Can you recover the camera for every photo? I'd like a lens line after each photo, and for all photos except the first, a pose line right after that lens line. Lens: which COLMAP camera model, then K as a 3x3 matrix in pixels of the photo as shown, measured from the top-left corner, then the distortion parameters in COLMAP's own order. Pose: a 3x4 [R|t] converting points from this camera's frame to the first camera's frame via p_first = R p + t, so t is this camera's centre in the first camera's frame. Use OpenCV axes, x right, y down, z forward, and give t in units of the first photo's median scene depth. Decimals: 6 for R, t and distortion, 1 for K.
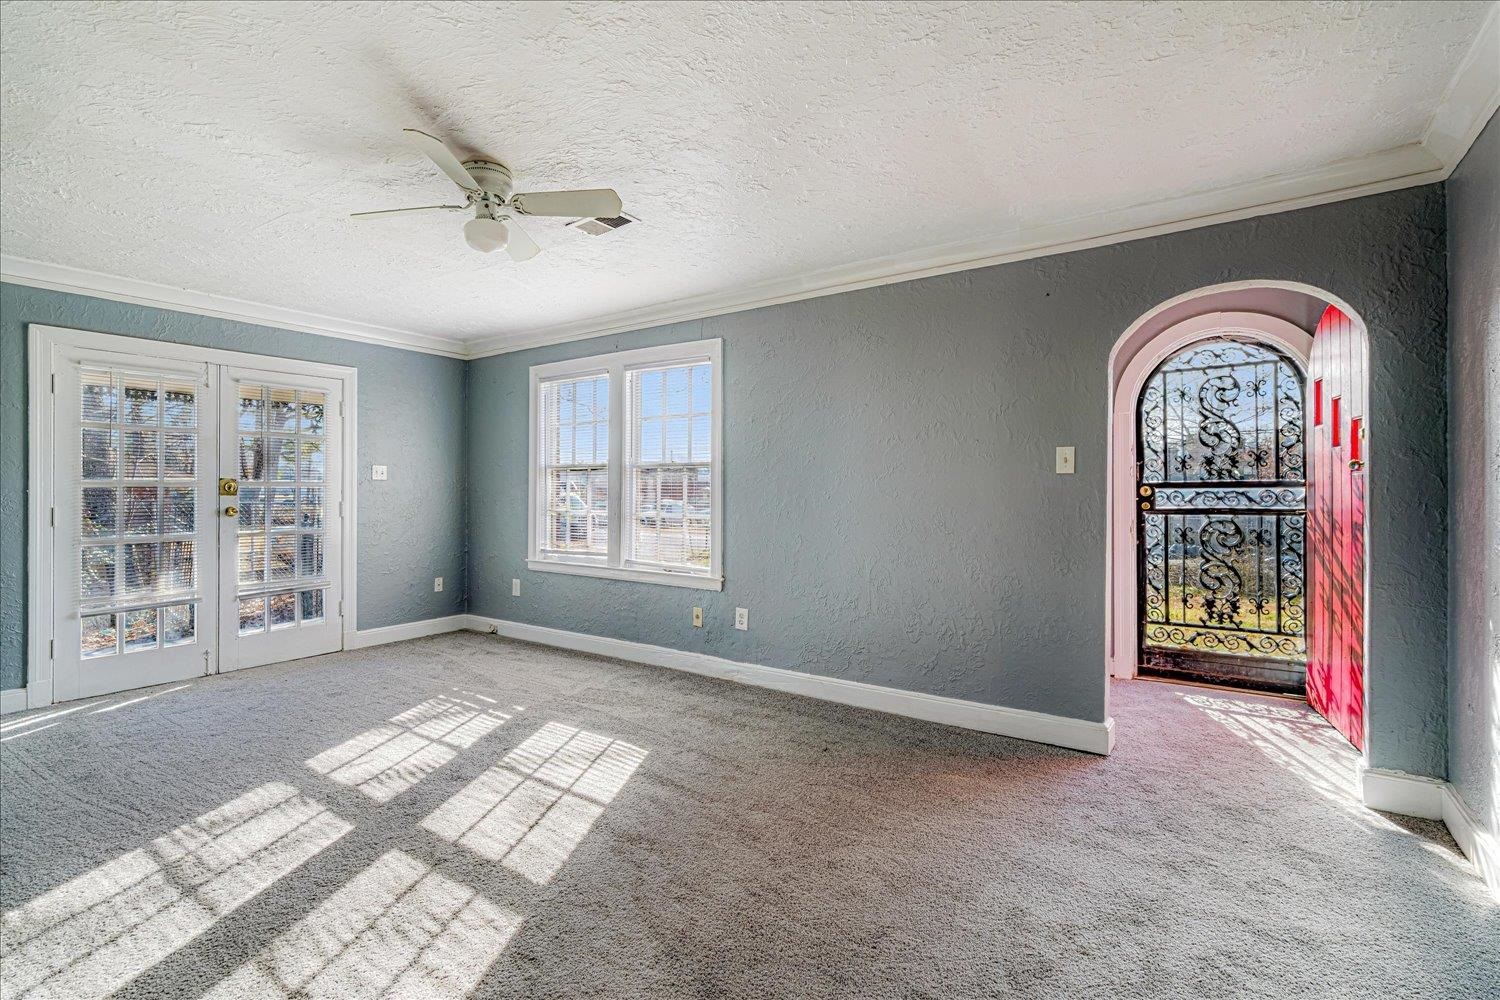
lens RADIAL K [[680.9, 0, 747.2], [0, 680.9, 500.4], [0, 0, 1]] dist [-0.000050, 0.000623]
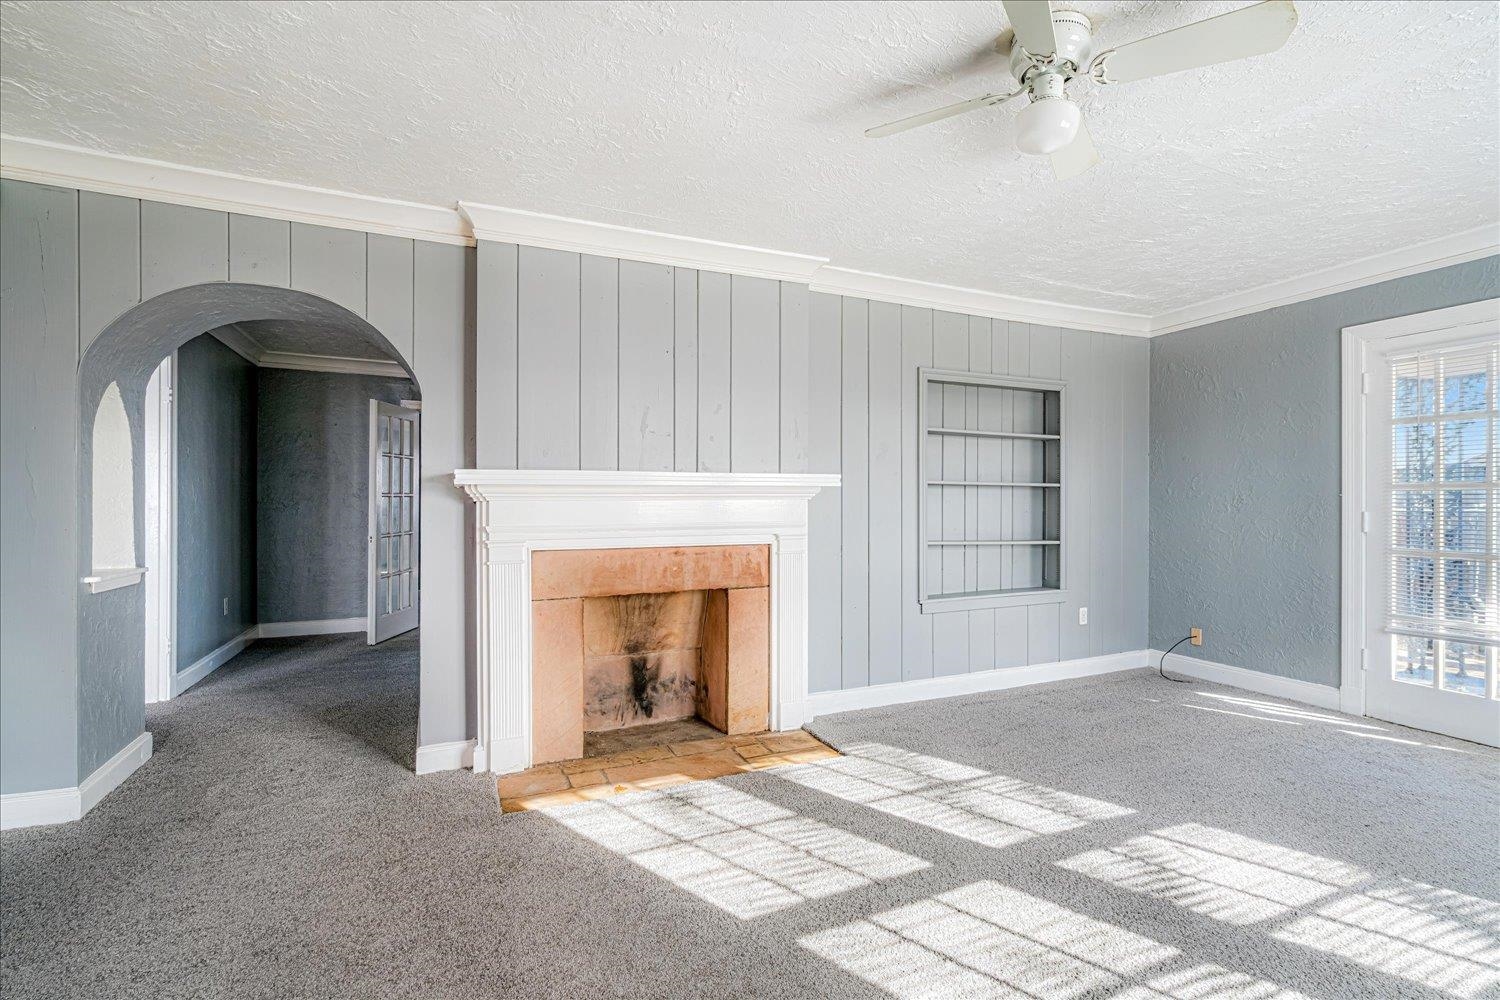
lens RADIAL K [[680.9, 0, 747.2], [0, 680.9, 500.4], [0, 0, 1]] dist [-0.000050, 0.000623]
pose [[-0.534068, -0.001372, -0.845441, 0.342514], [-0.011586, 0.999917, 0.005696, -0.001067], [0.845362, 0.012838, -0.534039, 1.024385]]
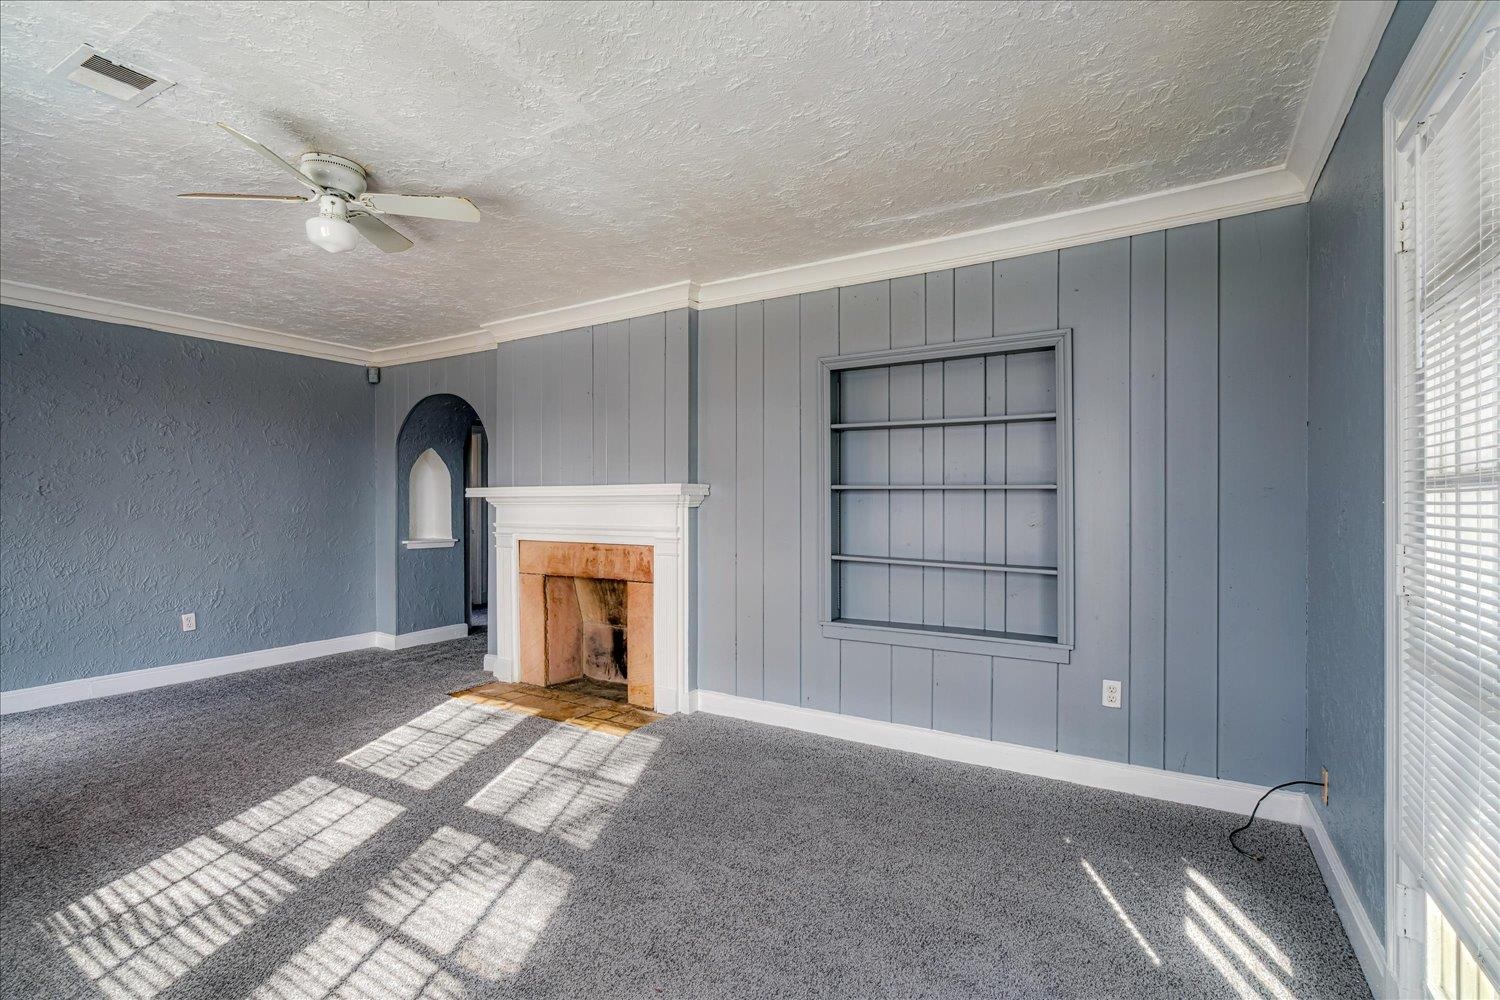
lens RADIAL K [[680.9, 0, 747.2], [0, 680.9, 500.4], [0, 0, 1]] dist [-0.000050, 0.000623]
pose [[-0.998679, -0.002071, -0.051340, -0.827506], [-0.002614, 0.999941, 0.010514, -0.024383], [0.051316, 0.010634, -0.998626, 1.803984]]
